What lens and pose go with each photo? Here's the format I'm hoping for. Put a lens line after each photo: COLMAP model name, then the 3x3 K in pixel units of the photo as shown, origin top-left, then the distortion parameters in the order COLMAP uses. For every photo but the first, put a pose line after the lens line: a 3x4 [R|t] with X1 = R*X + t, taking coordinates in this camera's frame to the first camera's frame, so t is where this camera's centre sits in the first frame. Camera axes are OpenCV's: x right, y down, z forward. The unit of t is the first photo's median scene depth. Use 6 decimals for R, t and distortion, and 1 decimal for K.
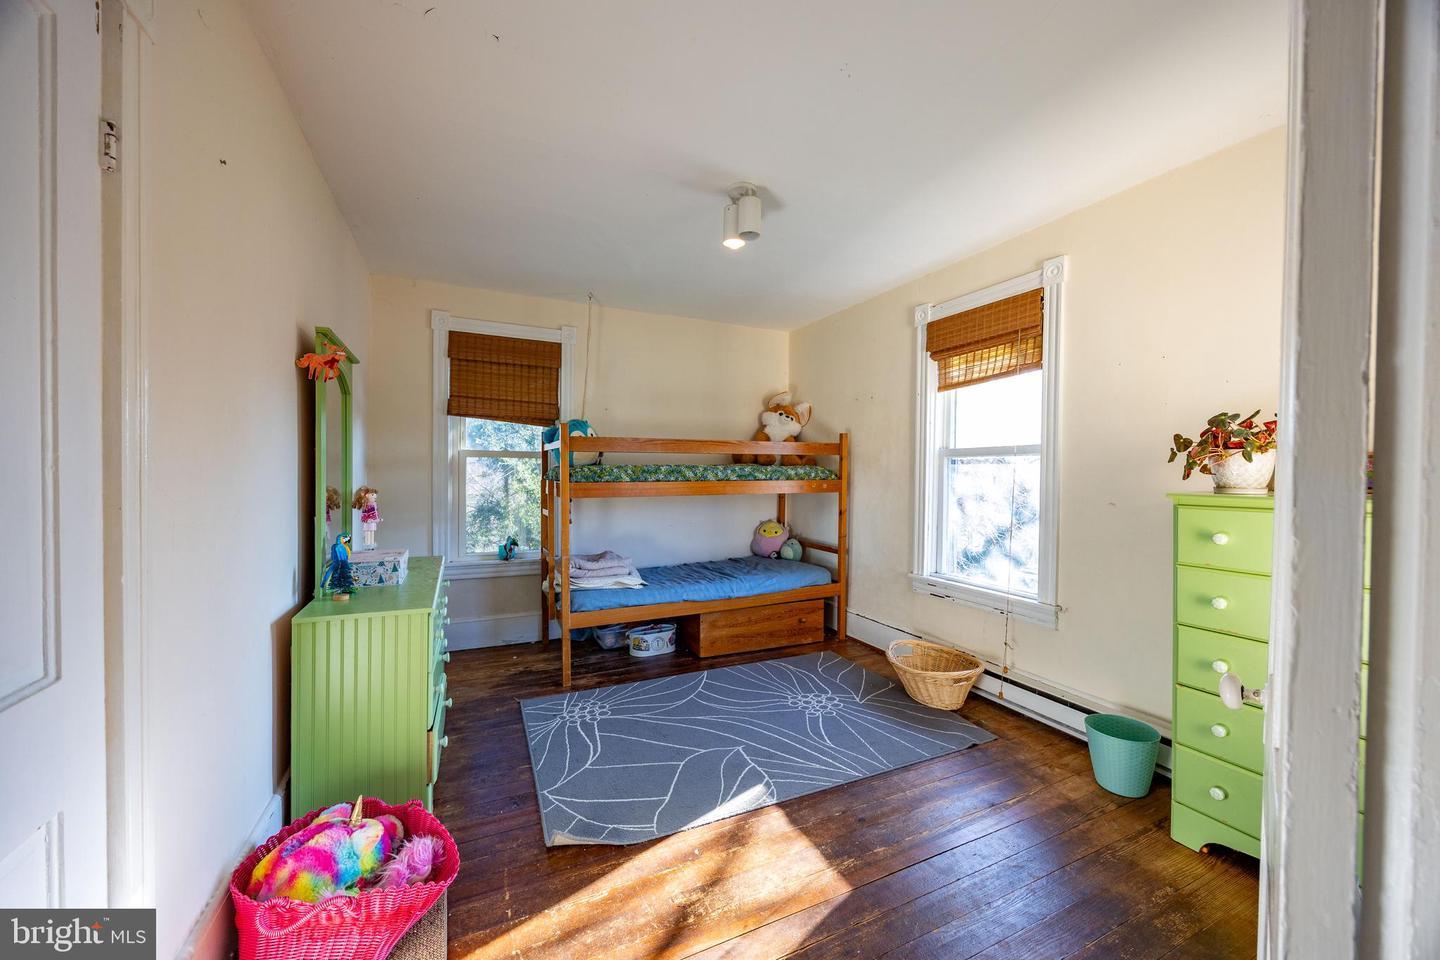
lens RADIAL K [[553.7, 0, 721.9], [0, 553.7, 478.3], [0, 0, 1]] dist [-0.001796, -0.000137]
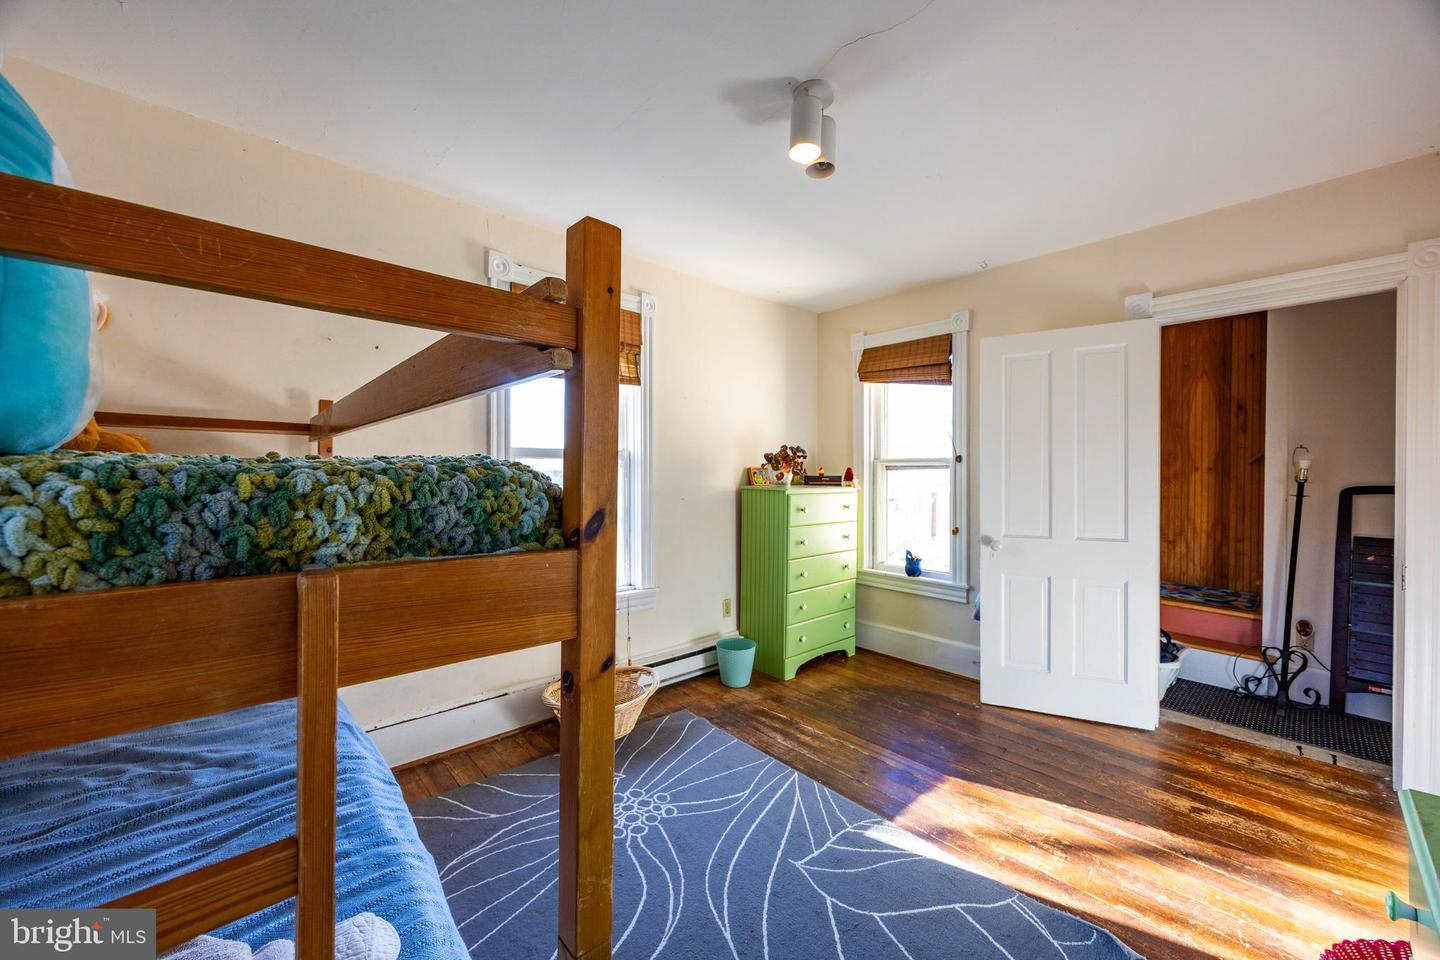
lens RADIAL K [[553.7, 0, 720.8], [0, 553.7, 474.6], [0, 0, 1]] dist [-0.001796, -0.000137]
pose [[-0.302316, -0.005063, 0.953194, -0.596678], [0.009205, 0.999924, 0.008231, -0.018724], [-0.953163, 0.011262, -0.302246, 1.270201]]
